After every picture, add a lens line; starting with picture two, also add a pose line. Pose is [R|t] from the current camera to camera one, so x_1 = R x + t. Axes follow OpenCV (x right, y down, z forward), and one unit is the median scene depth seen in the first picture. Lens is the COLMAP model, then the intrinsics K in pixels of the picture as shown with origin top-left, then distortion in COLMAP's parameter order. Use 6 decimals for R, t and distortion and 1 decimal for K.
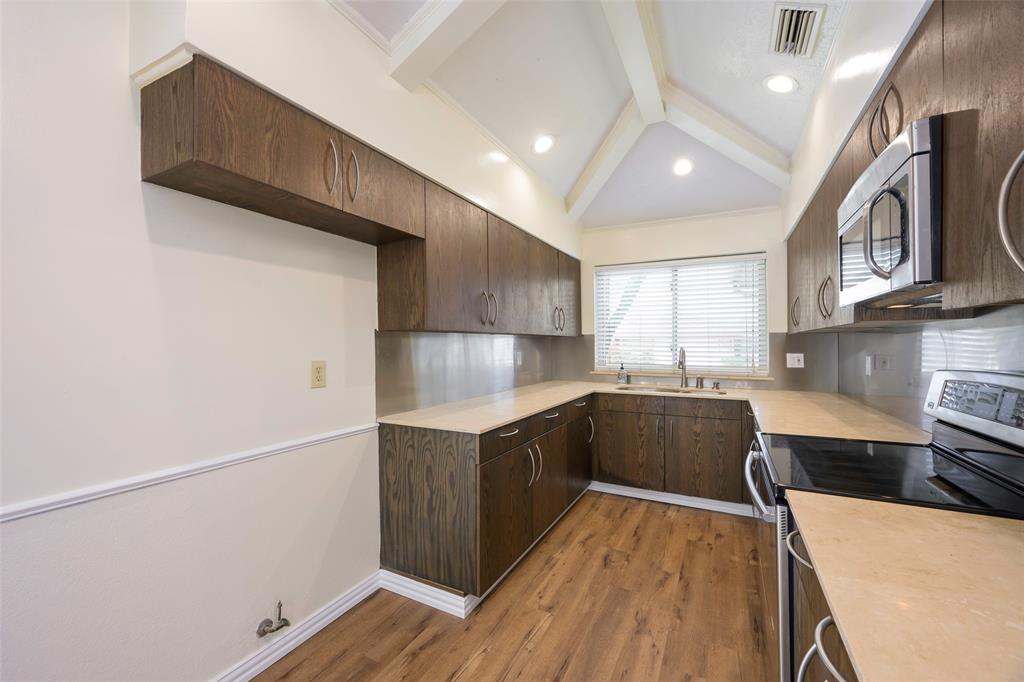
lens RADIAL K [[412.8, 0, 515.5], [0, 412.8, 344.3], [0, 0, 1]] dist [0.001553, -0.000725]
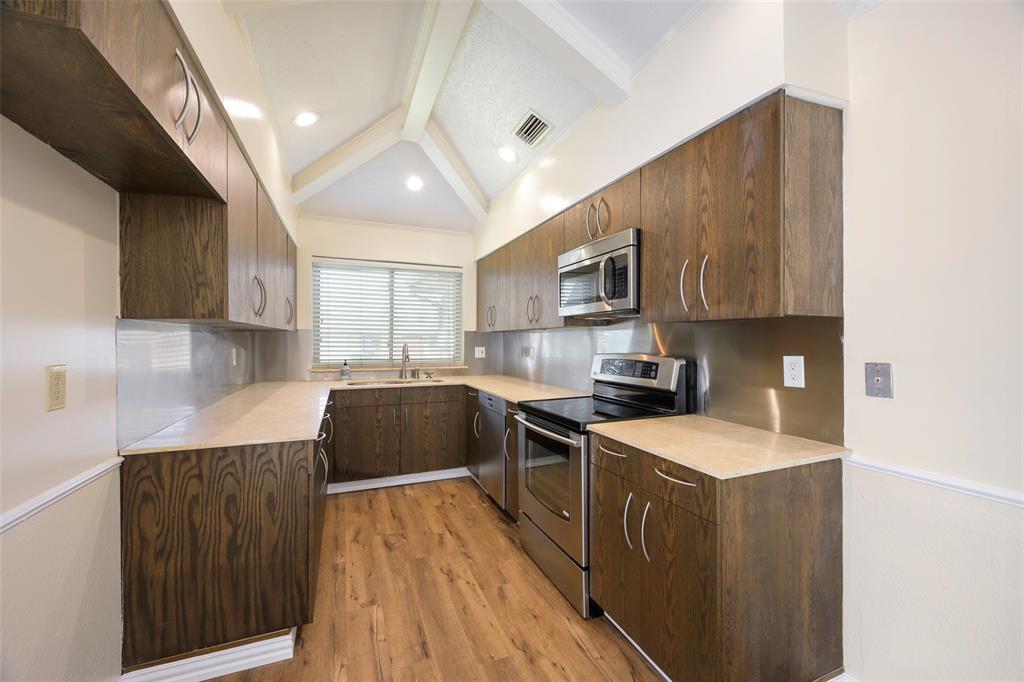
lens RADIAL K [[412.8, 0, 536.5], [0, 412.8, 338.8], [0, 0, 1]] dist [0.001553, -0.000725]
pose [[0.622549, 0.003510, 0.782573, -0.432528], [-0.000031, 0.999990, -0.004460, 0.002536], [-0.782581, 0.002753, 0.622543, 0.055631]]
